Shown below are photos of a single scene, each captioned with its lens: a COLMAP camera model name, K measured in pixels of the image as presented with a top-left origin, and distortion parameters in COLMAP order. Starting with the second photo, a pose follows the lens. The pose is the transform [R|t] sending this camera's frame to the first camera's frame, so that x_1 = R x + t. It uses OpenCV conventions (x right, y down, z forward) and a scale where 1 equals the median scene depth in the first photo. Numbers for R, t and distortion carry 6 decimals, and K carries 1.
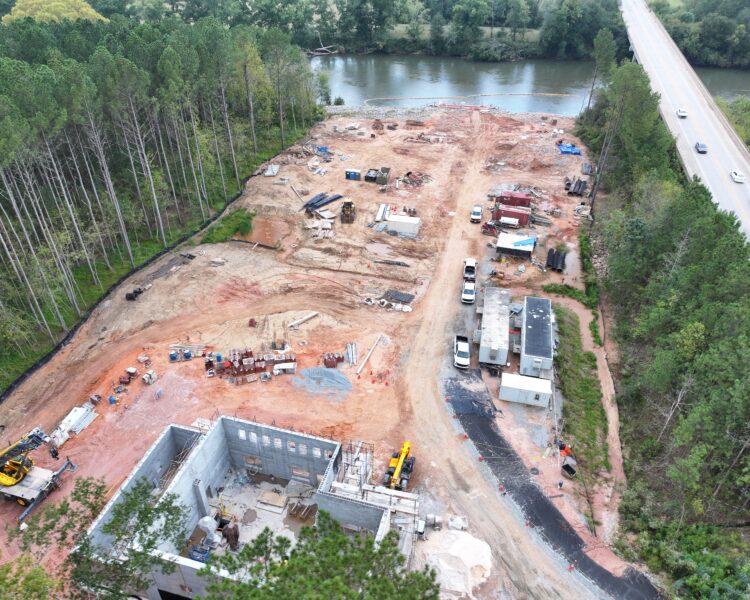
lens RADIAL K [[560.6, 0, 375.0], [0, 560.6, 300.0], [0, 0, 1]] dist [0.006998, 0.003788]
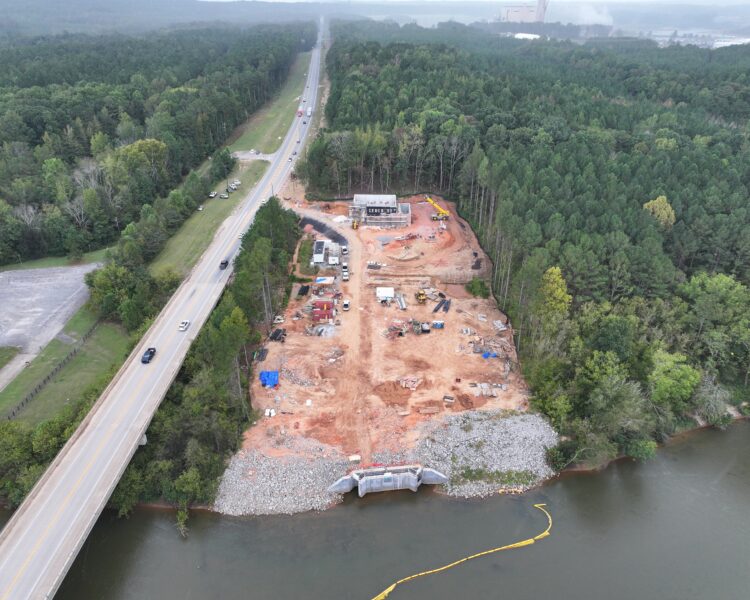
lens RADIAL K [[560.6, 0, 375.0], [0, 560.6, 300.0], [0, 0, 1]] dist [0.006998, 0.003788]
pose [[-0.967934, 0.108865, -0.226389, 0.439454], [-0.156330, 0.444385, 0.882090, -1.521862], [0.196633, 0.889196, -0.413117, 1.570957]]
